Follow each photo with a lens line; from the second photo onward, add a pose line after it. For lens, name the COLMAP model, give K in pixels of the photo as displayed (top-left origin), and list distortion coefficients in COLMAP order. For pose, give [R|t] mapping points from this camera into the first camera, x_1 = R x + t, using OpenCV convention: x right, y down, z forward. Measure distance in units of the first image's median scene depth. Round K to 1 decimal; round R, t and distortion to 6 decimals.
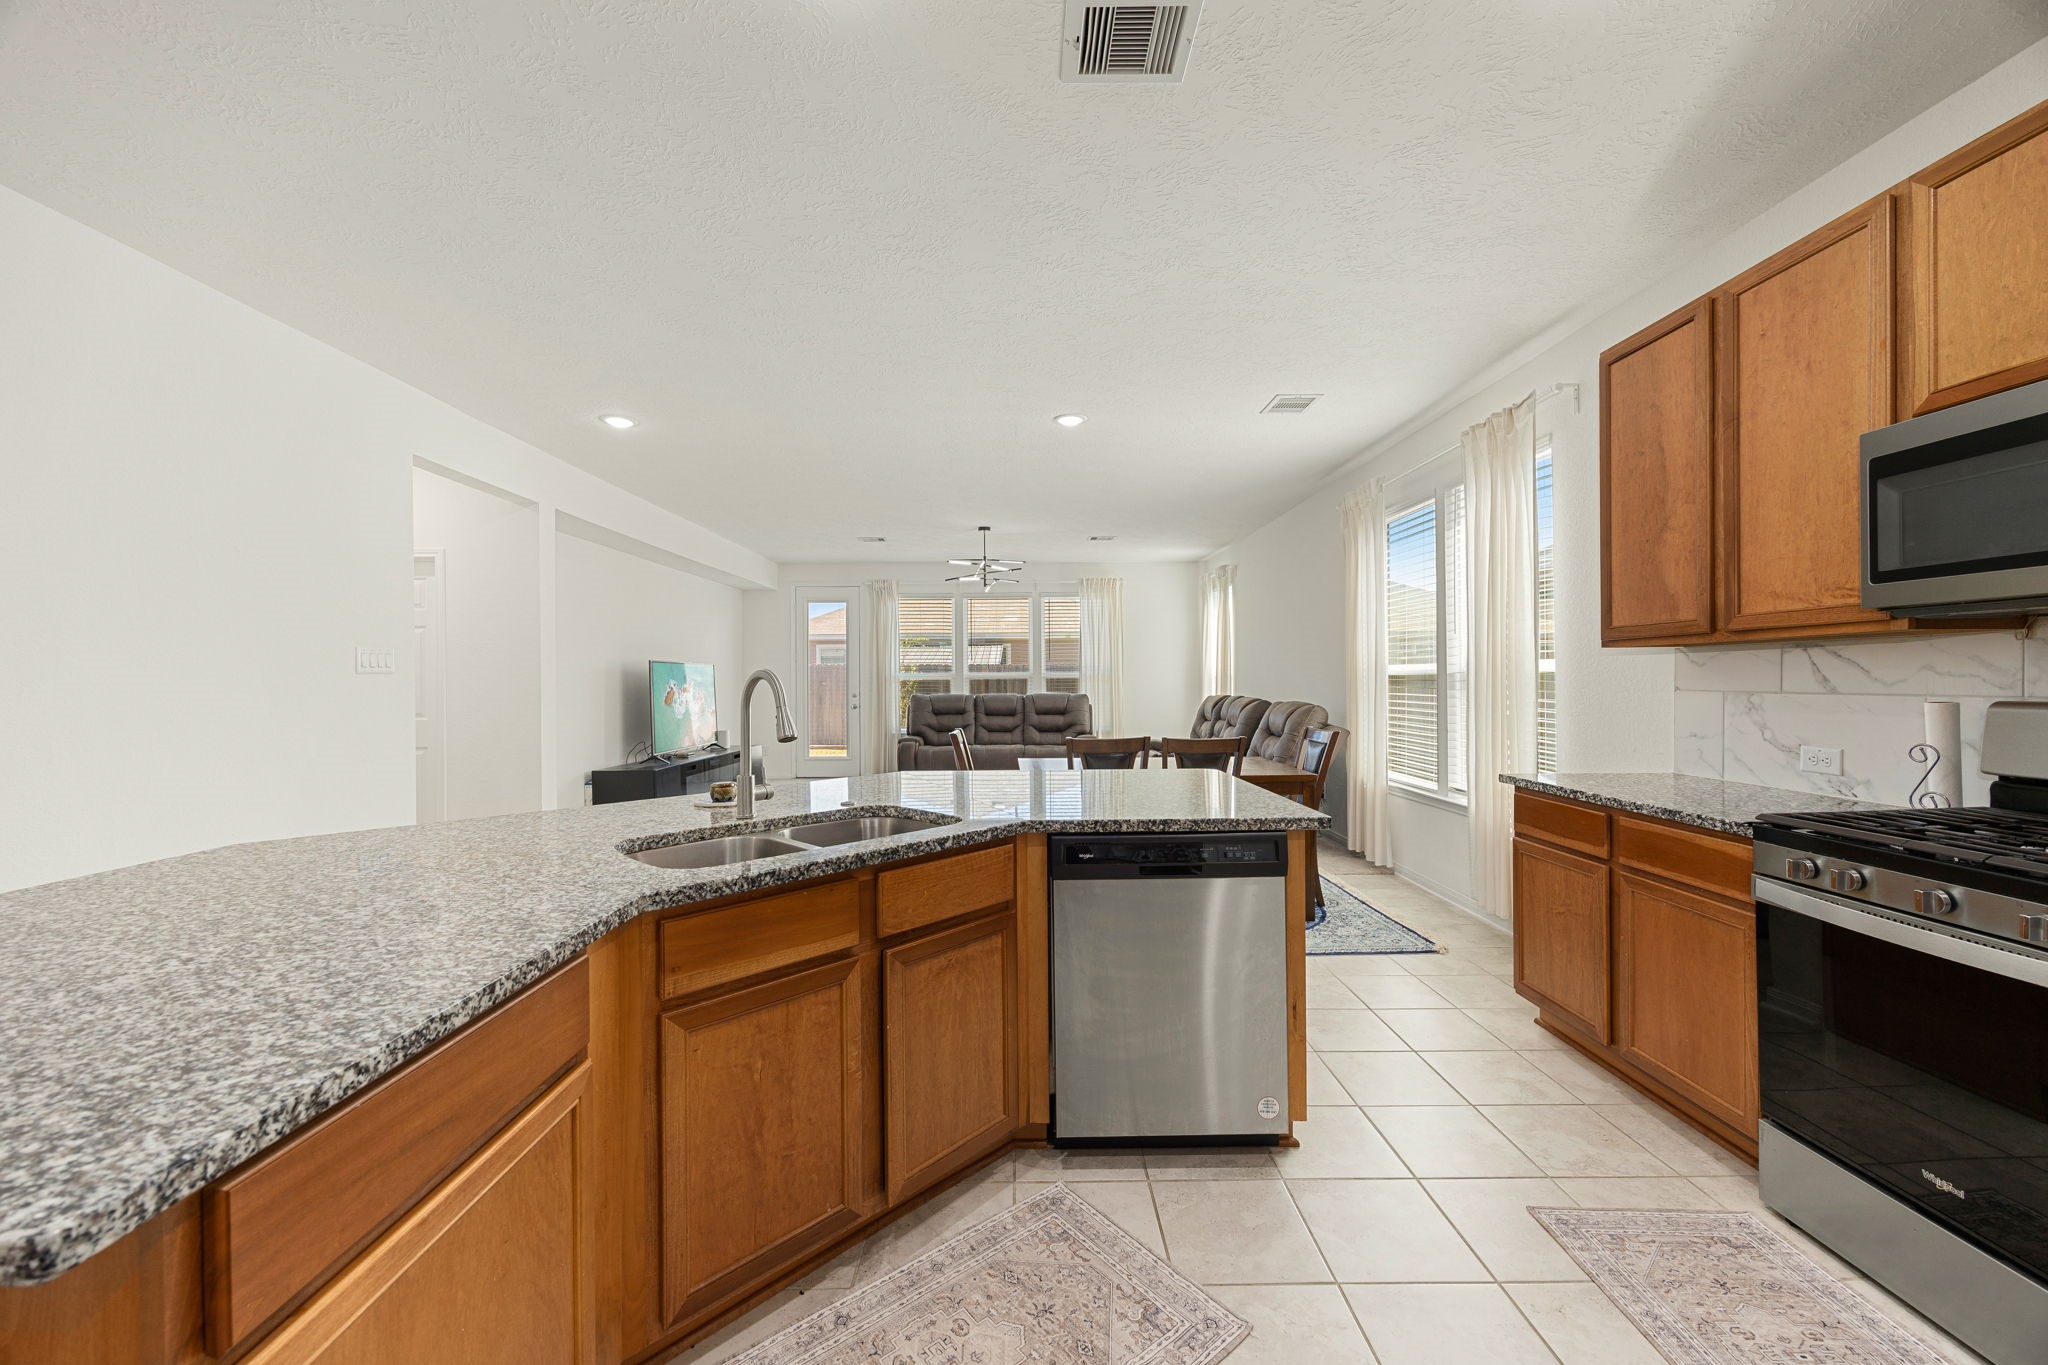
lens RADIAL K [[777.4, 0, 1026.5], [0, 777.4, 684.0], [0, 0, 1]] dist [-0.002404, 0.000075]
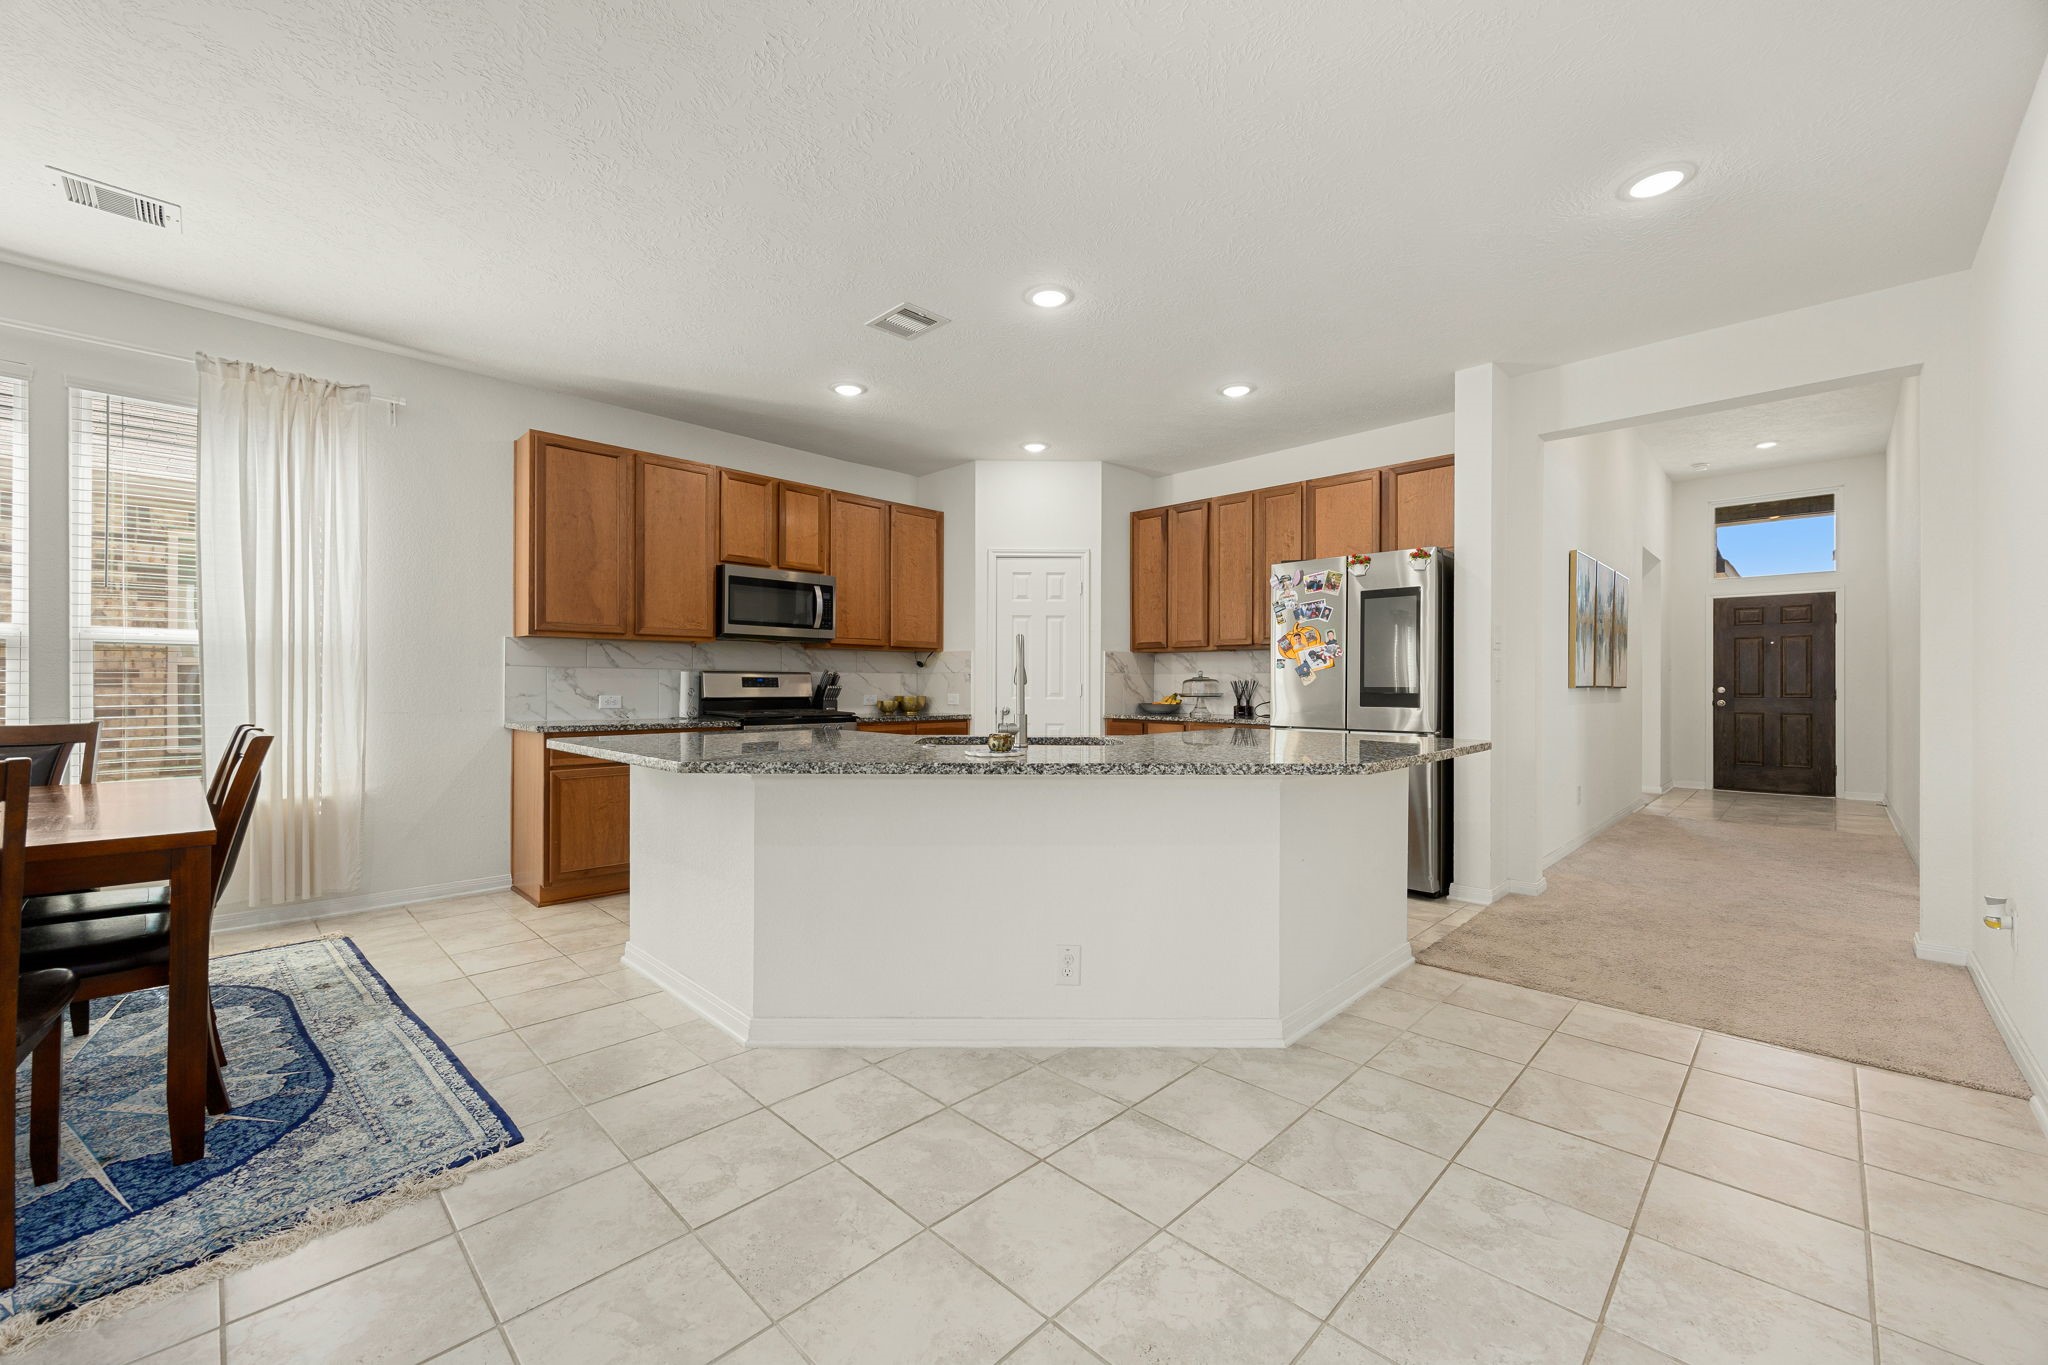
lens RADIAL K [[810.8, 0, 1014.6], [0, 810.8, 679.4], [0, 0, 1]] dist [0.005767, -0.001295]
pose [[-0.699065, 0.011409, 0.714967, -1.211627], [0.005401, 0.999928, -0.010676, 0.072369], [-0.715038, -0.003602, -0.699076, 1.795666]]
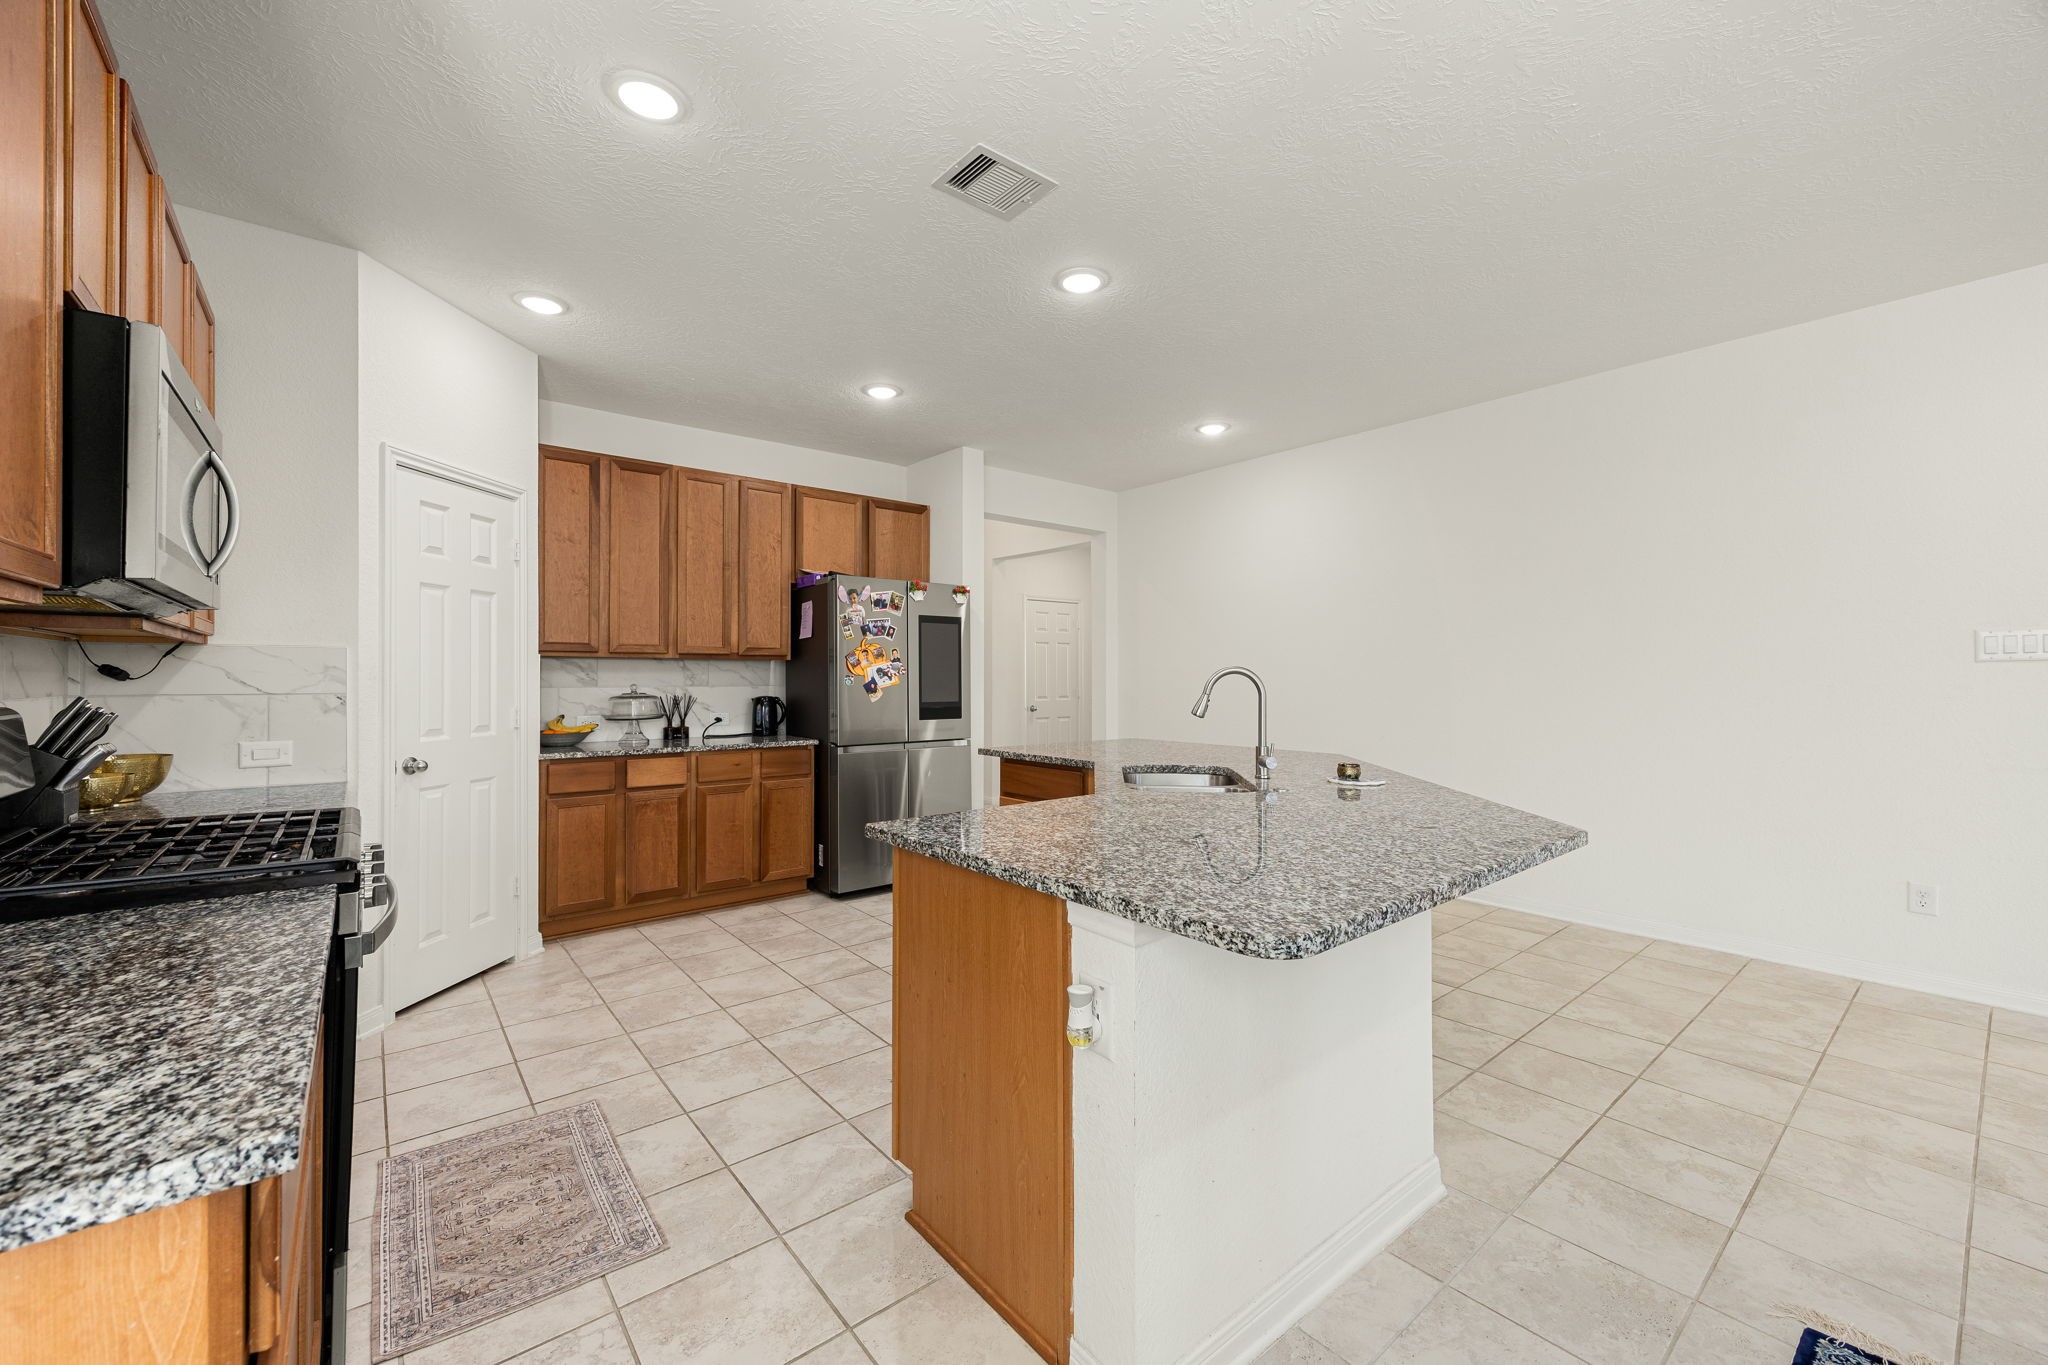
lens RADIAL K [[810.8, 0, 1030.1], [0, 810.8, 669.4], [0, 0, 1]] dist [0.005767, -0.001295]
pose [[-0.778411, 0.002499, -0.627750, 0.757779], [0.005579, 0.999980, -0.002938, -0.006275], [0.627730, -0.005789, -0.778409, 1.685894]]
